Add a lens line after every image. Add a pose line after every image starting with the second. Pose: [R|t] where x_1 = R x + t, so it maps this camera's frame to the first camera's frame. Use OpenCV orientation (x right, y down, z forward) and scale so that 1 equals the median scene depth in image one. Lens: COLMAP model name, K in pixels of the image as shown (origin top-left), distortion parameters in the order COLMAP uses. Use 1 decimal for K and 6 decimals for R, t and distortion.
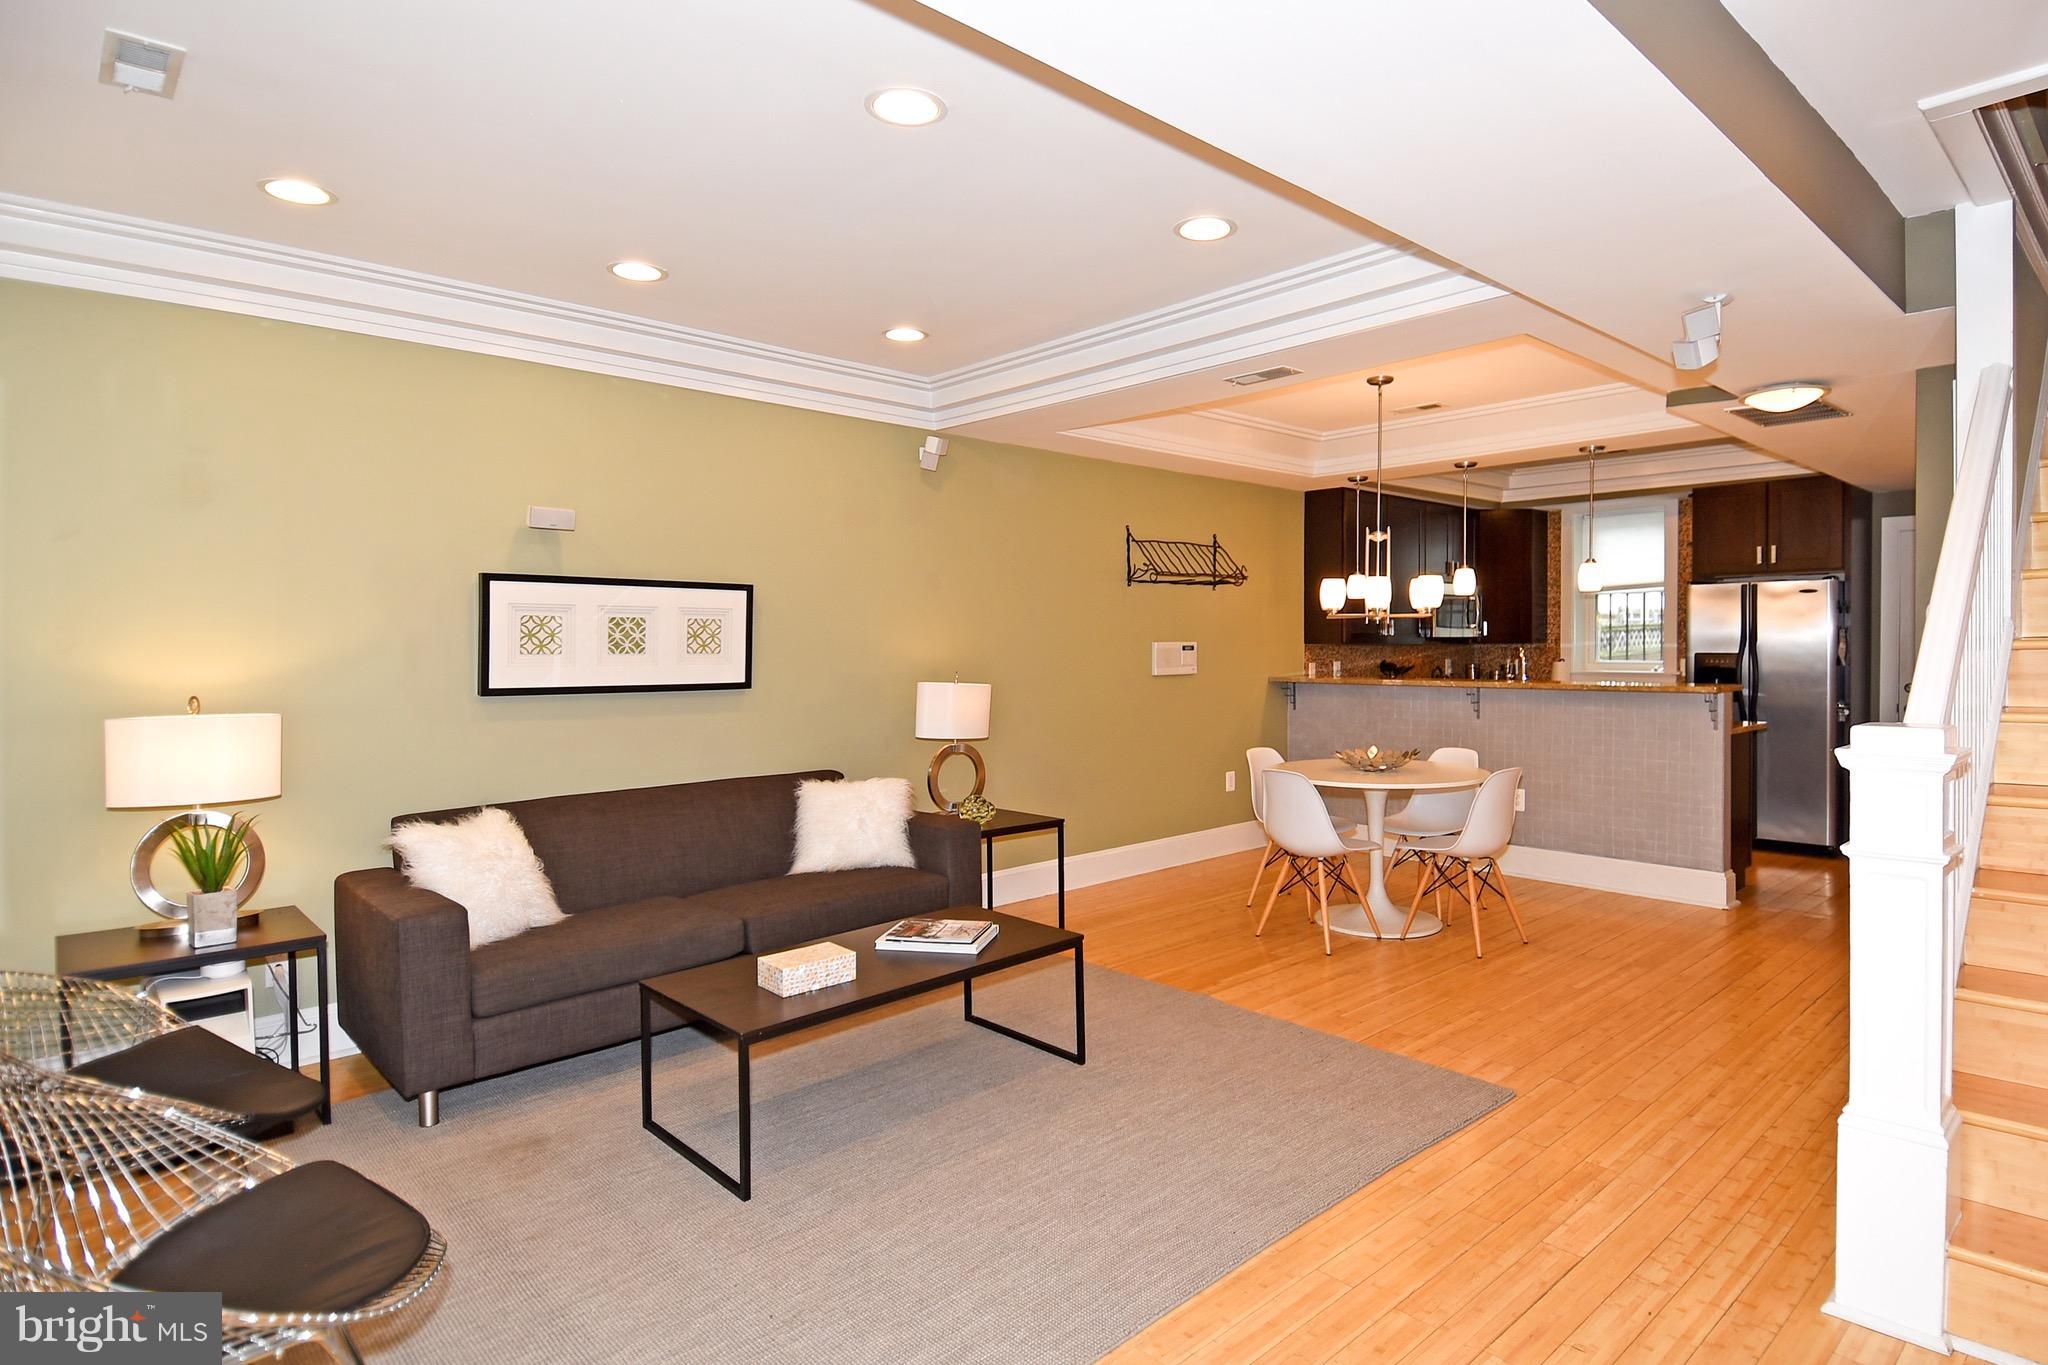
lens RADIAL K [[1106.9, 0, 1026.6], [0, 1106.9, 645.4], [0, 0, 1]] dist [0.057325, -0.065330]
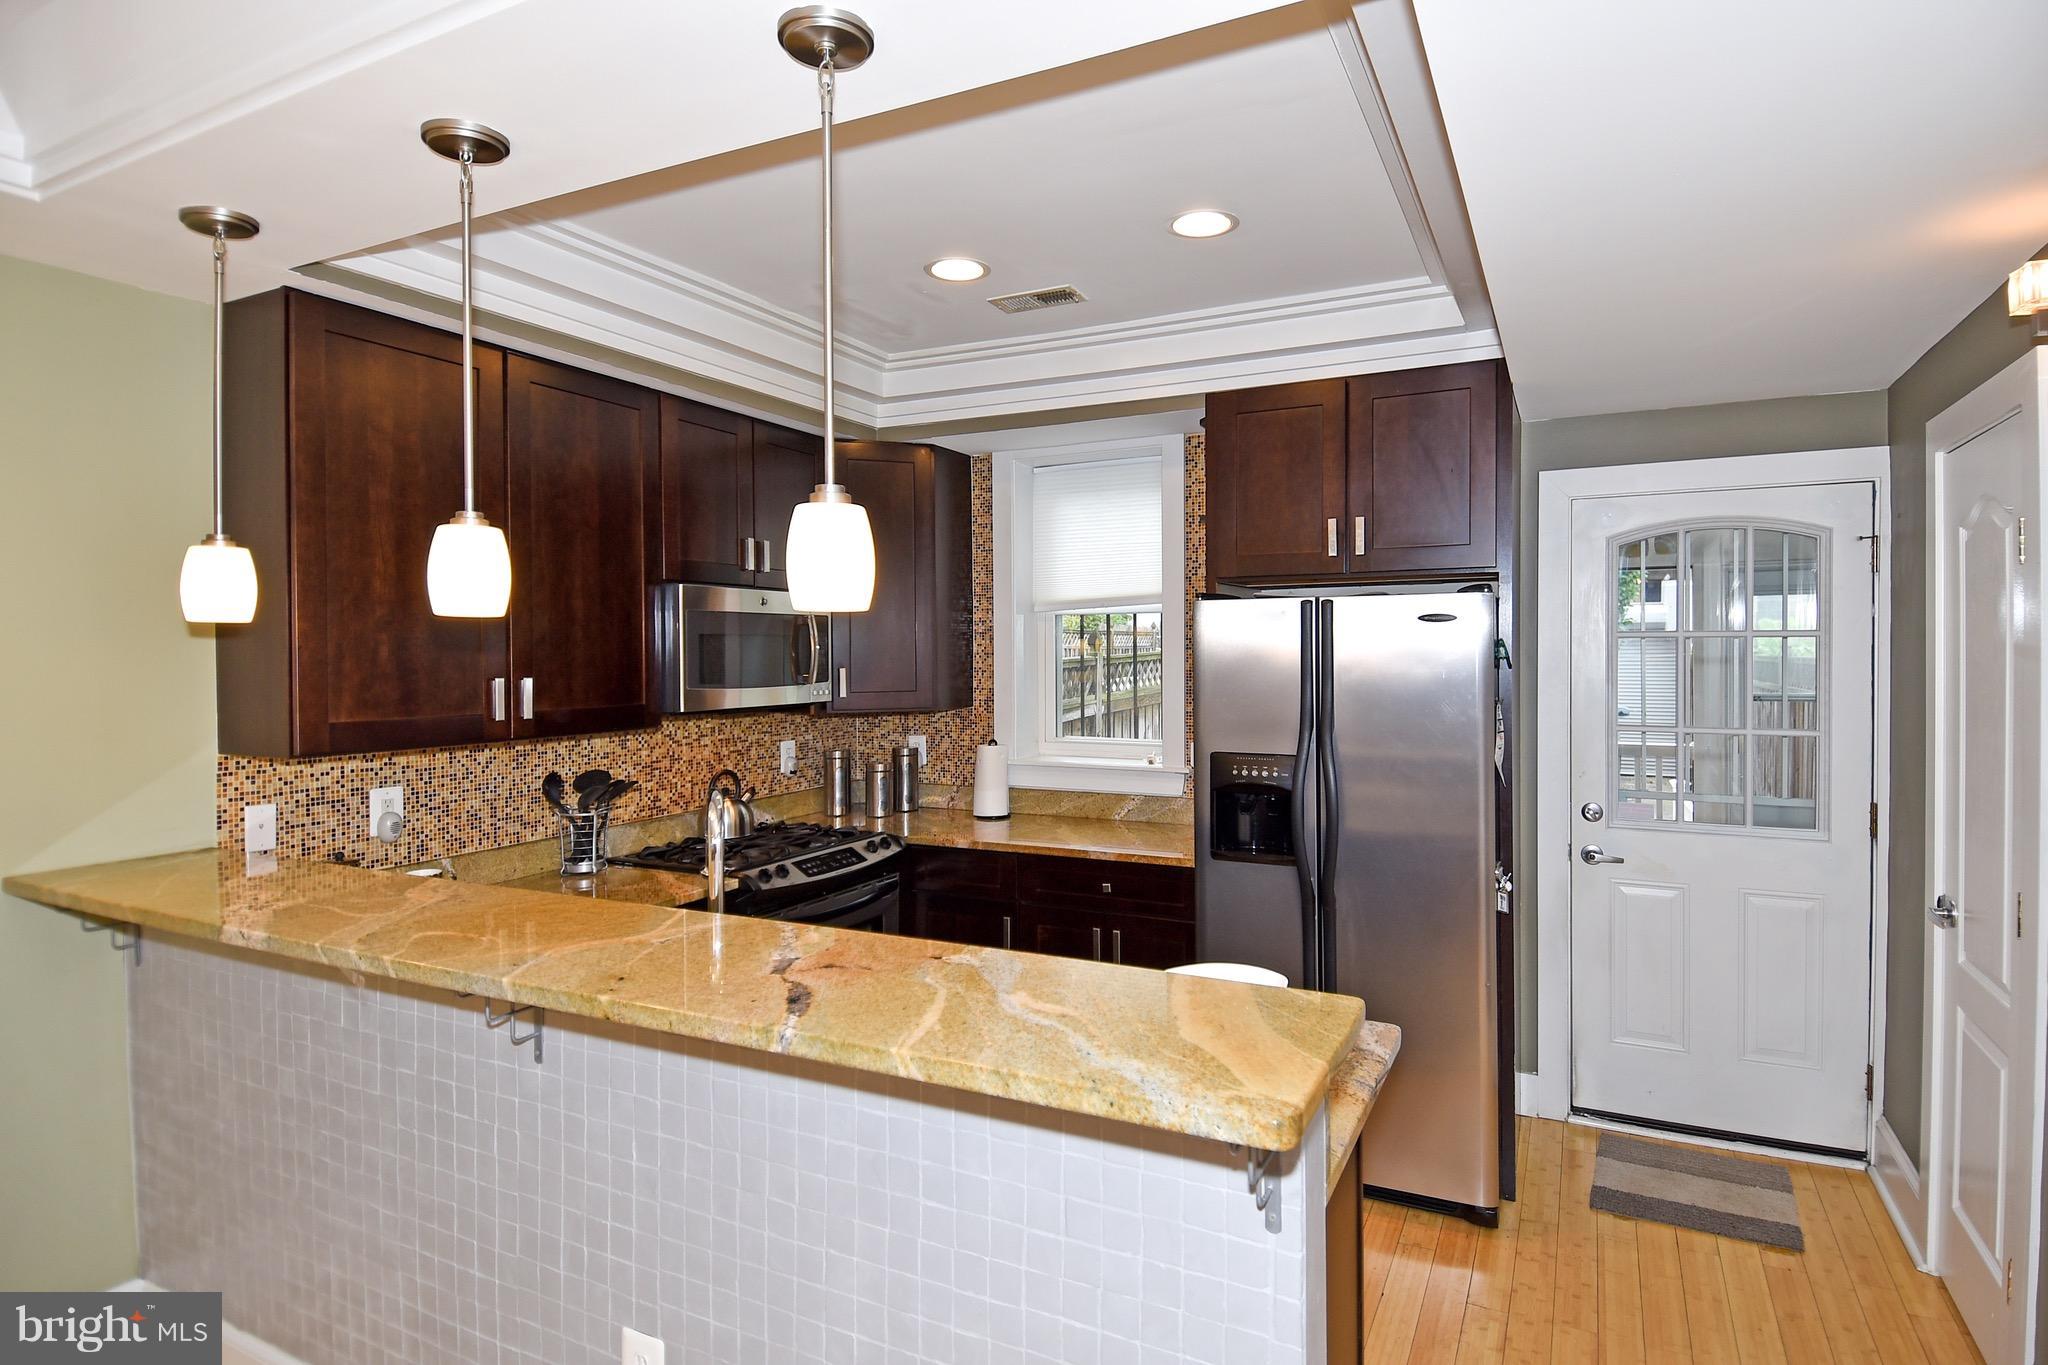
lens RADIAL K [[1106.9, 0, 1026.6], [0, 1106.9, 645.4], [0, 0, 1]] dist [0.057325, -0.065330]
pose [[0.934199, 0.002617, 0.356744, 0.356981], [0.000370, 0.999965, -0.008304, -0.031257], [-0.356753, 0.007890, 0.934165, 0.590305]]
